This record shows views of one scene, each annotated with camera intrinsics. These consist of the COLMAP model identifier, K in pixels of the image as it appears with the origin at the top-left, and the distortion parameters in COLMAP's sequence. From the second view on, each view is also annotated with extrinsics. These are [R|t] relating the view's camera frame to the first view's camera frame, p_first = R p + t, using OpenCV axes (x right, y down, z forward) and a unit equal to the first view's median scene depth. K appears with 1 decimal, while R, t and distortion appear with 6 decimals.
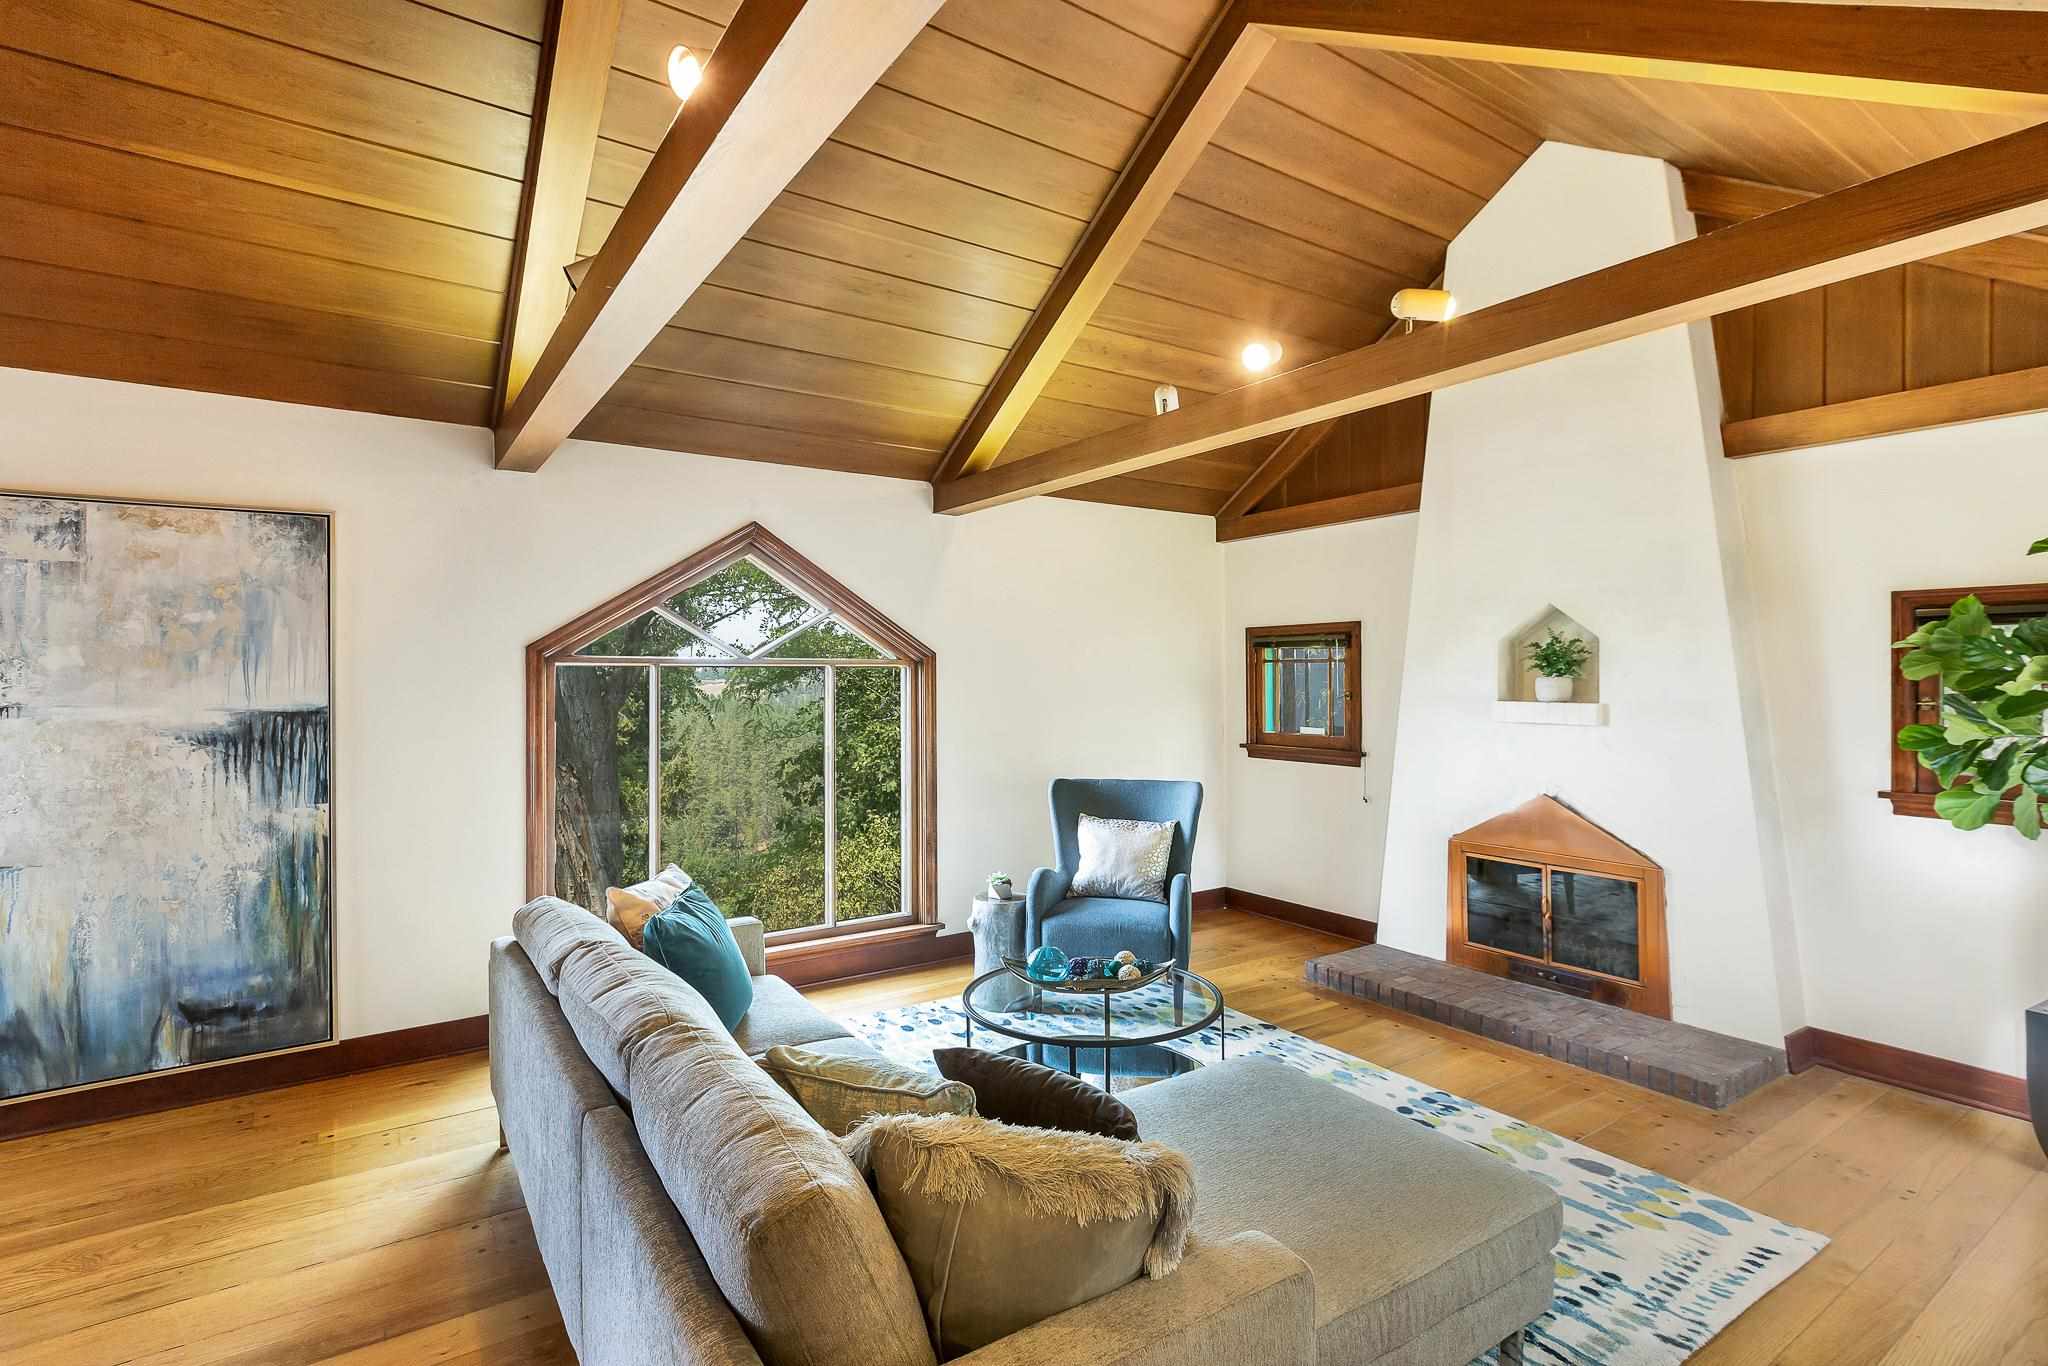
lens RADIAL K [[921.8, 0, 1029.9], [0, 921.8, 683.0], [0, 0, 1]] dist [-0.001415, 0.001208]
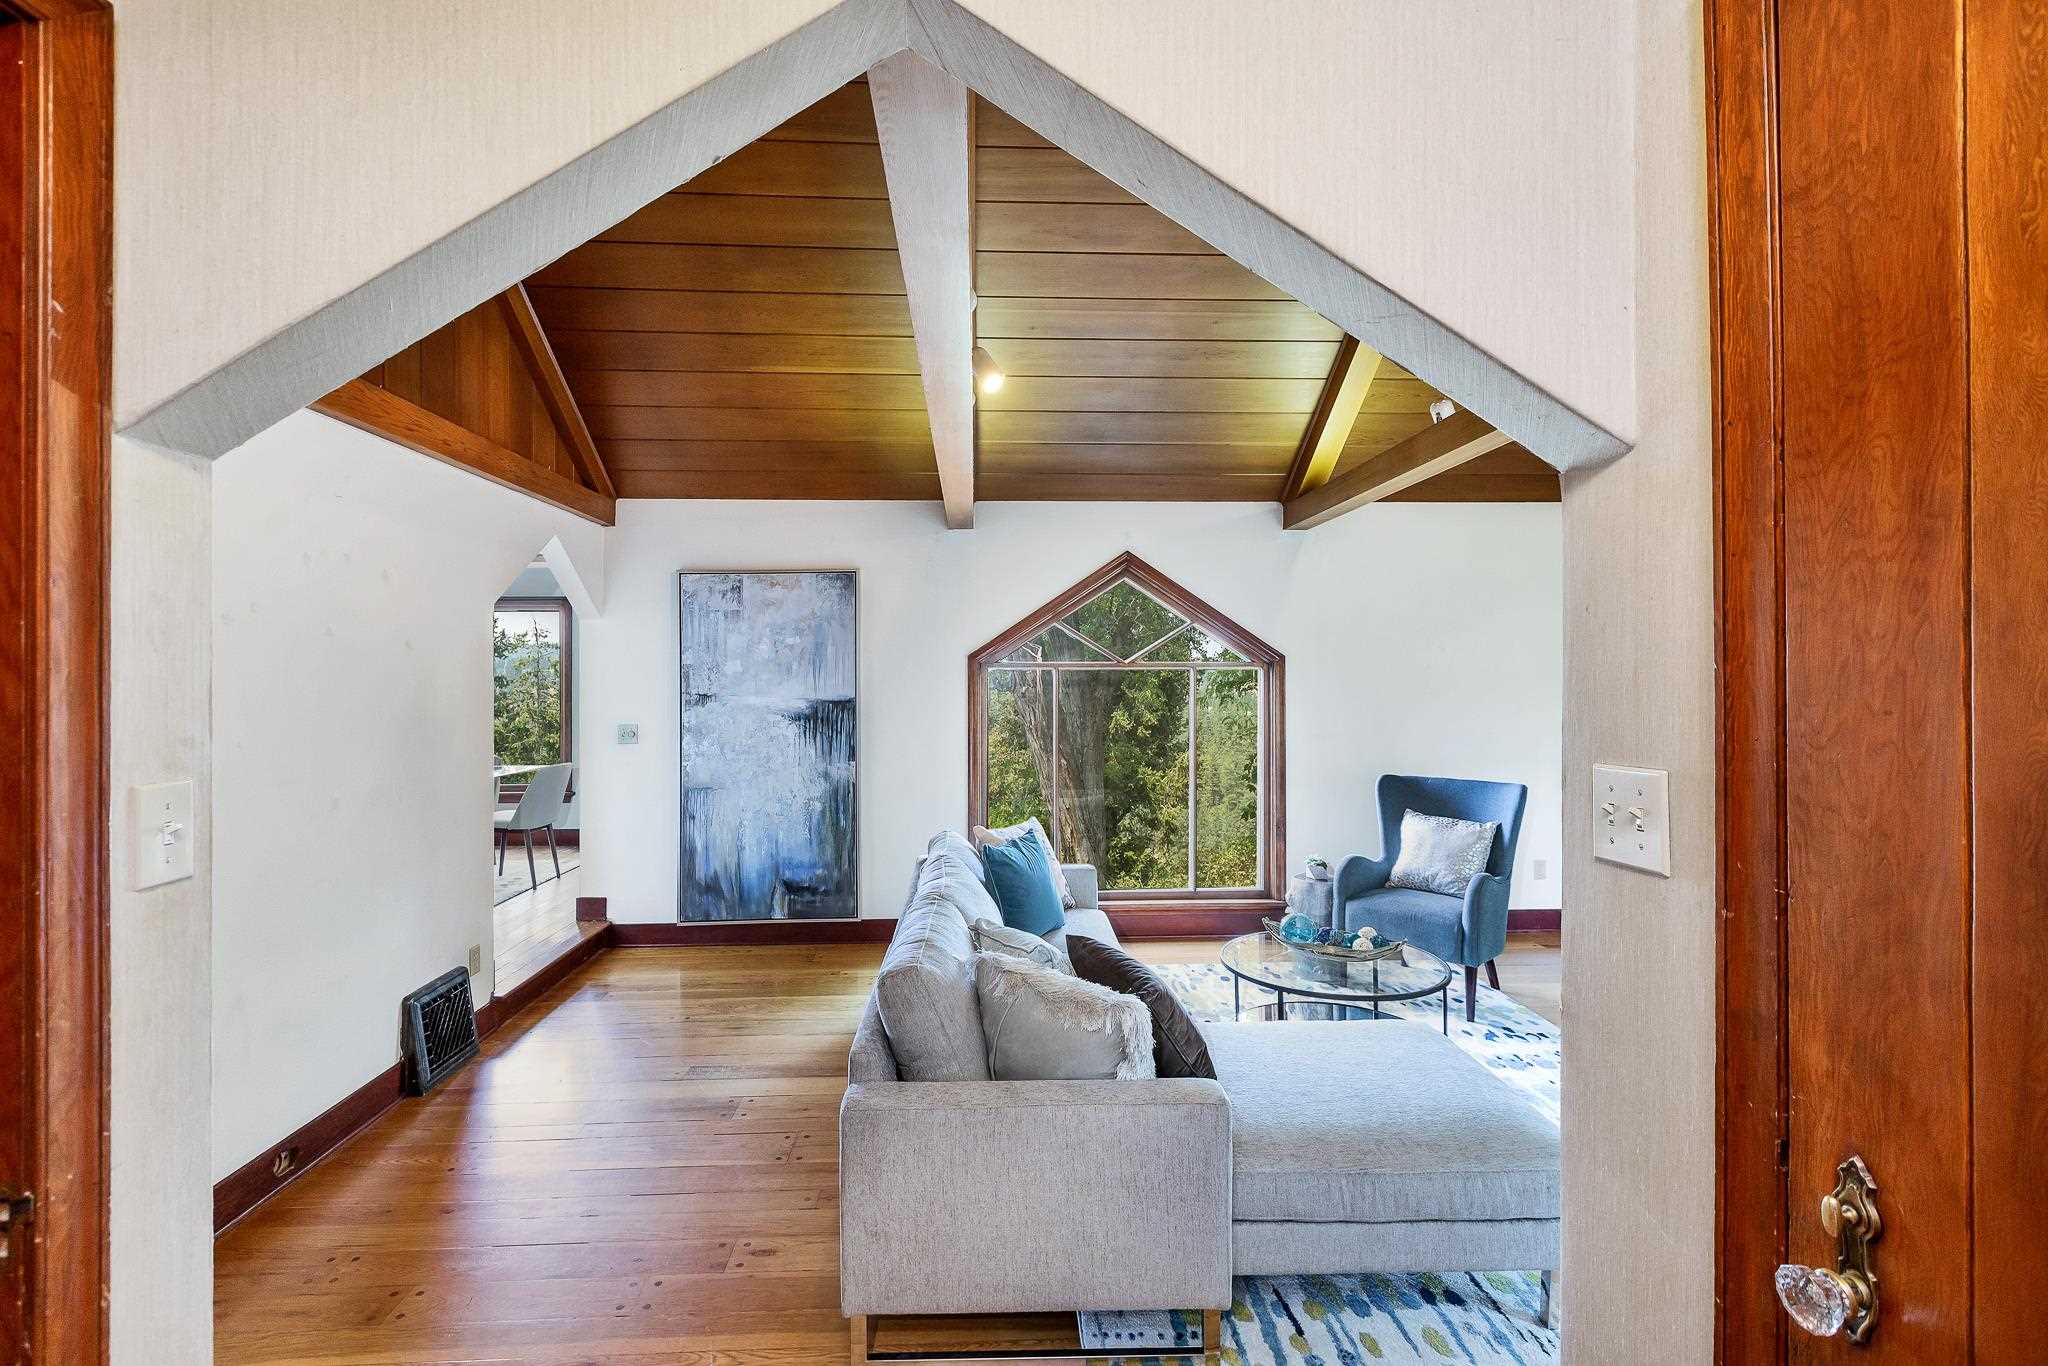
lens RADIAL K [[921.8, 0, 1014.9], [0, 921.8, 681.2], [0, 0, 1]] dist [-0.001415, 0.001208]
pose [[0.837464, 0.001915, -0.546489, 0.291122], [-0.001737, 0.999998, 0.000843, -0.003083], [0.546489, 0.000244, 0.837466, -0.128319]]
